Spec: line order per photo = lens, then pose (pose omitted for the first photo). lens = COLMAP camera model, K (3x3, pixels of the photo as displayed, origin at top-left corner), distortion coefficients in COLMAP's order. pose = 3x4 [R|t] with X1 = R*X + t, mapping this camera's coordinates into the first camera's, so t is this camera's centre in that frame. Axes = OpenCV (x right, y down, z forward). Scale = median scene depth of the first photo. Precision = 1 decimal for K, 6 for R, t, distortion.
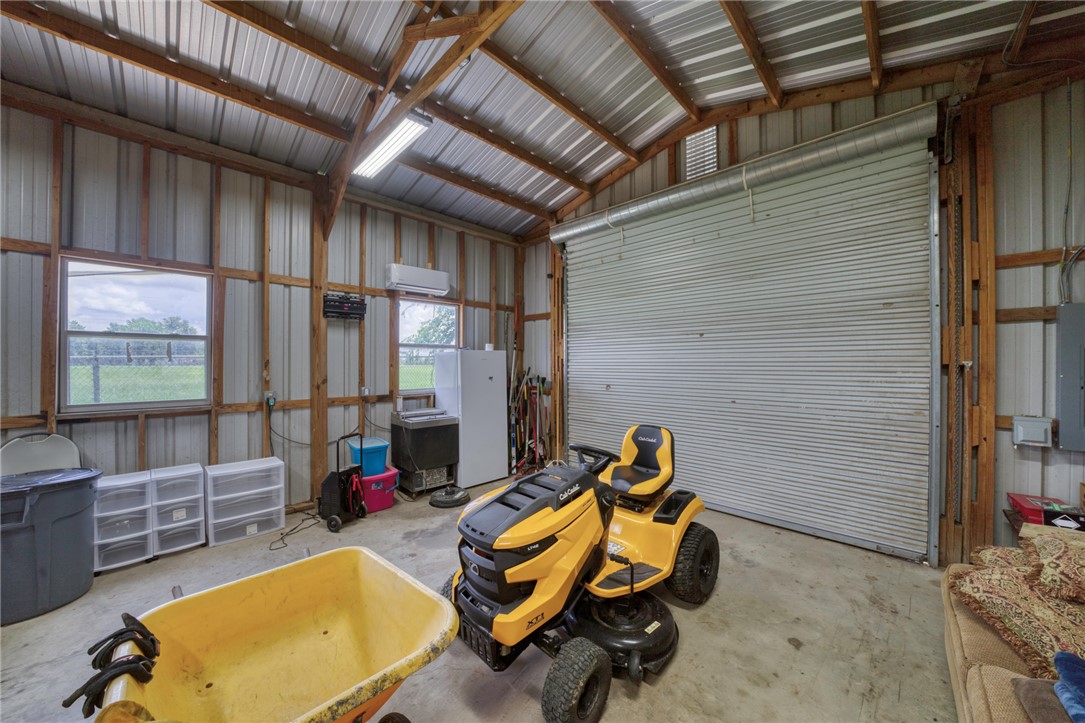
lens RADIAL K [[374.4, 0, 548.1], [0, 374.4, 364.9], [0, 0, 1]] dist [-0.000505, -0.000051]
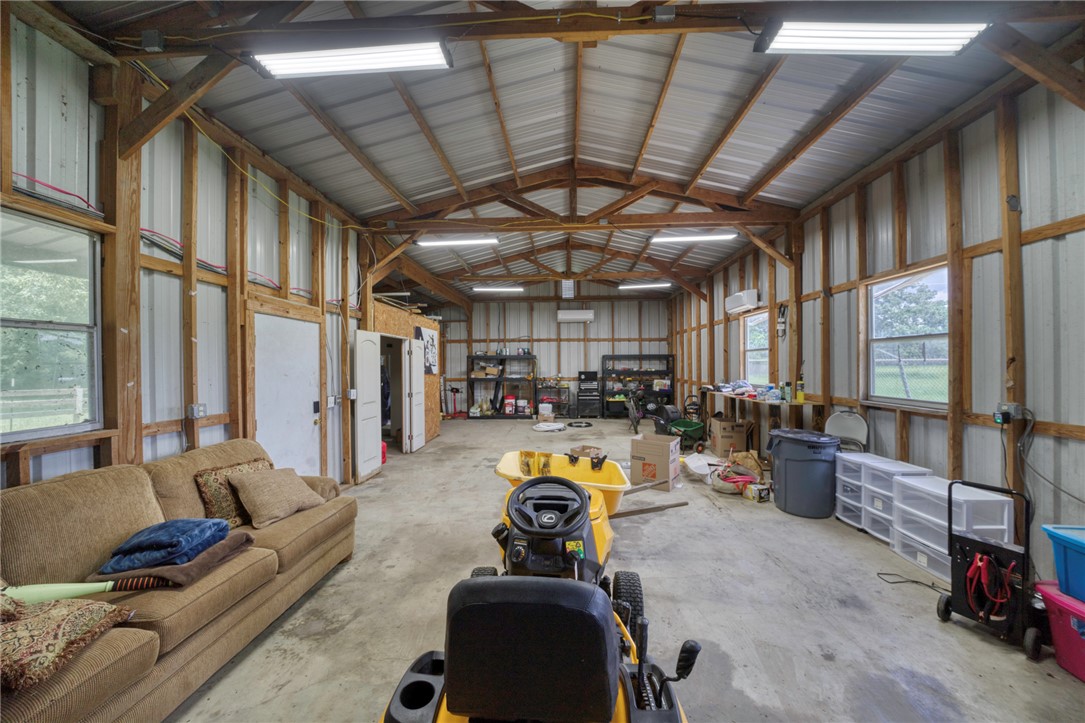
lens RADIAL K [[374.4, 0, 546.0], [0, 374.4, 361.5], [0, 0, 1]] dist [-0.000505, -0.000051]
pose [[-0.741738, -0.002841, -0.670683, 0.423344], [0.003385, 0.999962, -0.007980, -0.004742], [0.670681, -0.008189, -0.741701, 1.101670]]
